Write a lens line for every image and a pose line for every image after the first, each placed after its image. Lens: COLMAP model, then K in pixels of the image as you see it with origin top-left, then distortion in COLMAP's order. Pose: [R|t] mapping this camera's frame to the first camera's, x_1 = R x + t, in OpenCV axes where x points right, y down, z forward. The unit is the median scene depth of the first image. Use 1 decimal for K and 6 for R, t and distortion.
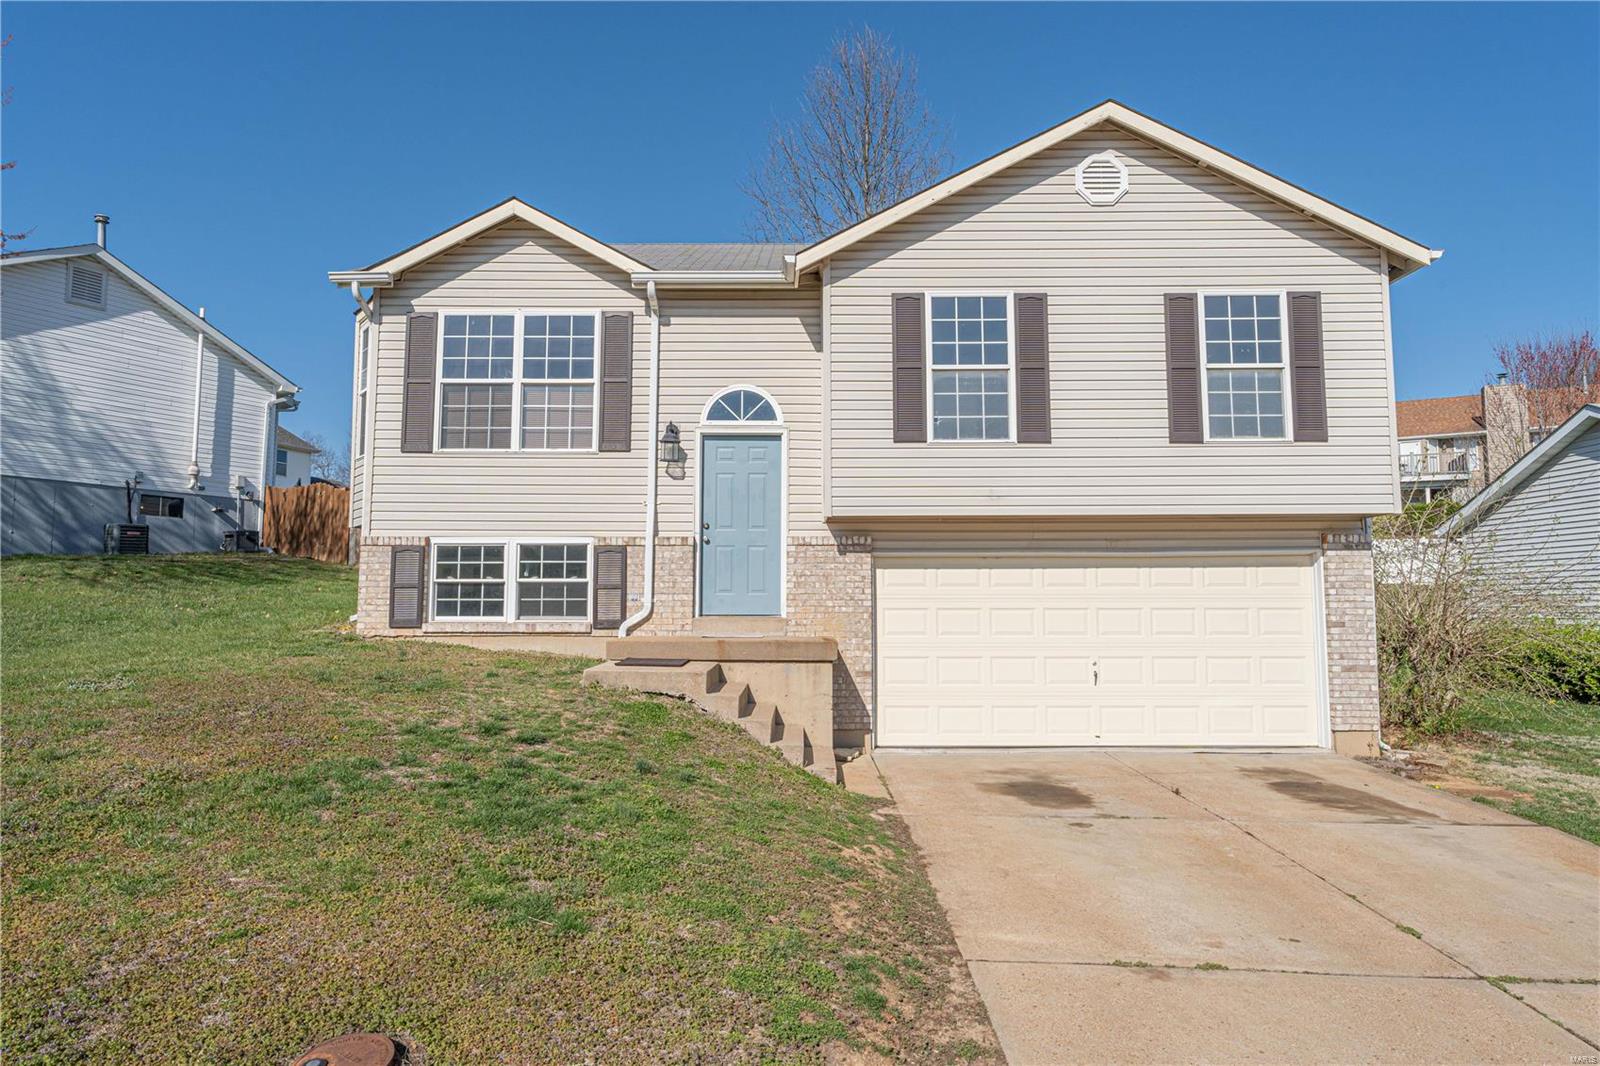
lens RADIAL K [[932.1, 0, 801.0], [0, 932.1, 533.1], [0, 0, 1]] dist [0.003007, -0.000194]
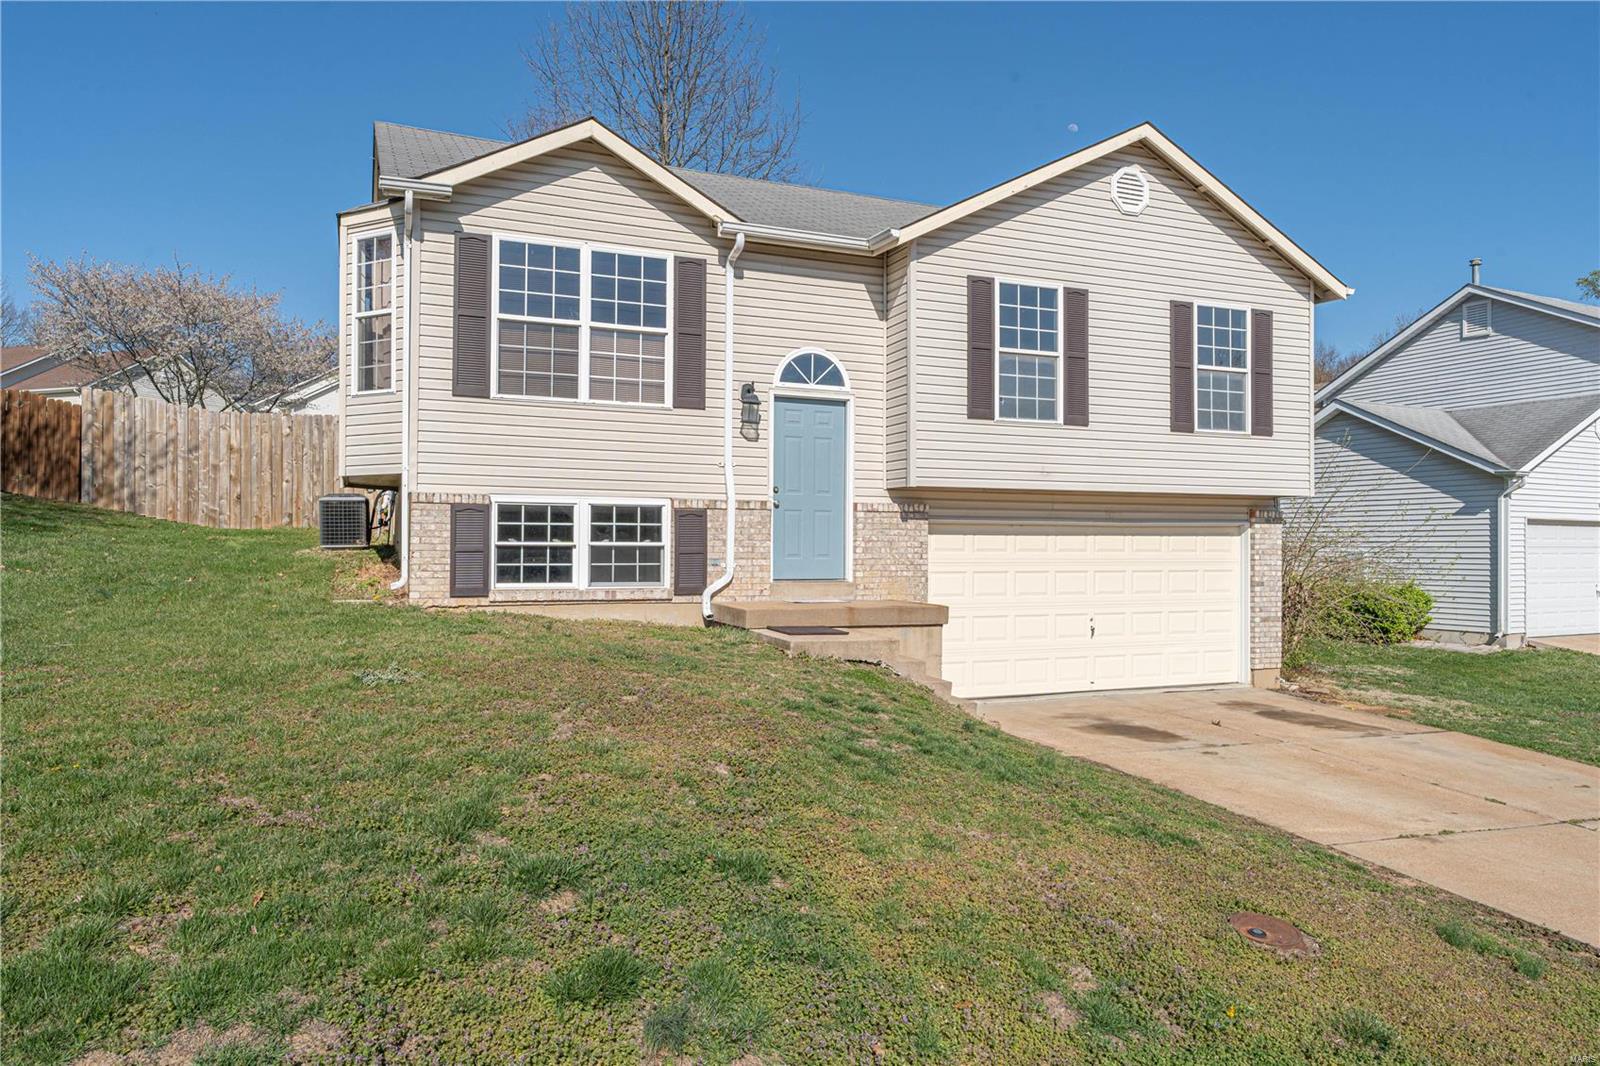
lens RADIAL K [[1088.5, 0, 799.5], [0, 1088.5, 533.7], [0, 0, 1]] dist [0.007125, 0.003273]
pose [[0.916077, 0.009450, 0.400890, -0.550072], [-0.039535, 0.996980, 0.066839, -0.039856], [-0.399048, -0.077079, 0.913685, -0.066922]]
